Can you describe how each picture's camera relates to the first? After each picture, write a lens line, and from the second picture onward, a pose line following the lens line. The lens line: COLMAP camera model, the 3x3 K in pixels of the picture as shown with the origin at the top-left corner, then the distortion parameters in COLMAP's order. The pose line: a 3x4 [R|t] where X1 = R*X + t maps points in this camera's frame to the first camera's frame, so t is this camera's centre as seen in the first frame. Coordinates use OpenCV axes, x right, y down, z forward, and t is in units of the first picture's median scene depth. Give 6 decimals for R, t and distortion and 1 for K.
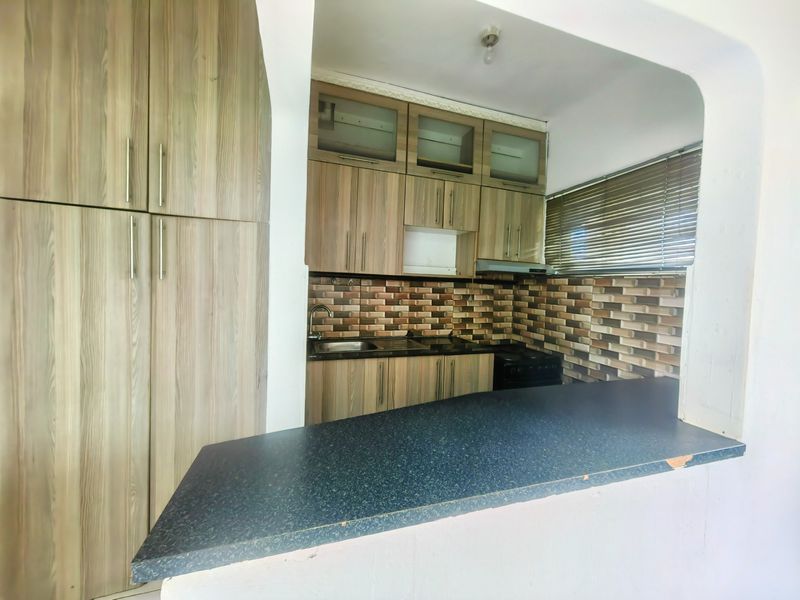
lens RADIAL K [[312.4, 0, 401.7], [0, 312.4, 293.0], [0, 0, 1]] dist [0.015782, 0.000035]
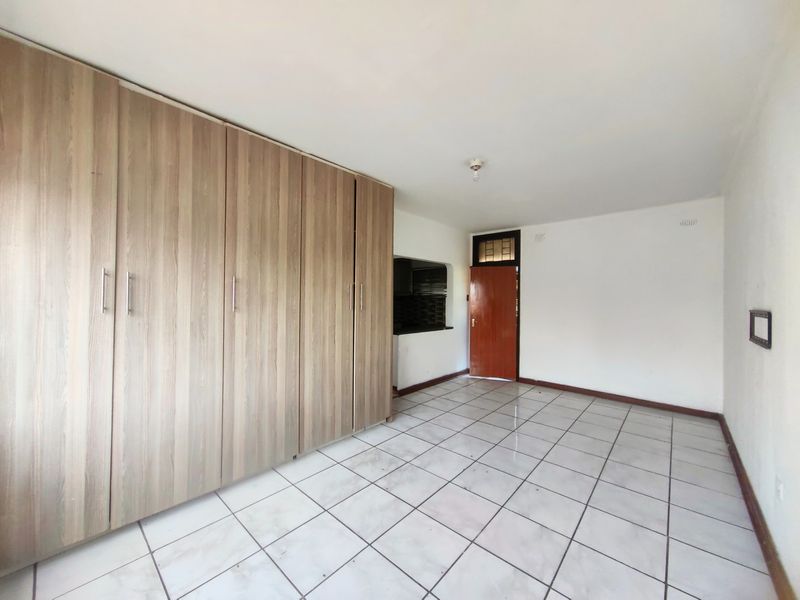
lens RADIAL K [[313.2, 0, 400.2], [0, 313.2, 294.6], [0, 0, 1]] dist [0.000613, -0.000009]
pose [[0.860688, -0.013254, 0.508961, -1.315151], [0.023409, 0.999634, -0.013555, -0.045144], [-0.508595, 0.023581, 0.860683, -1.684509]]
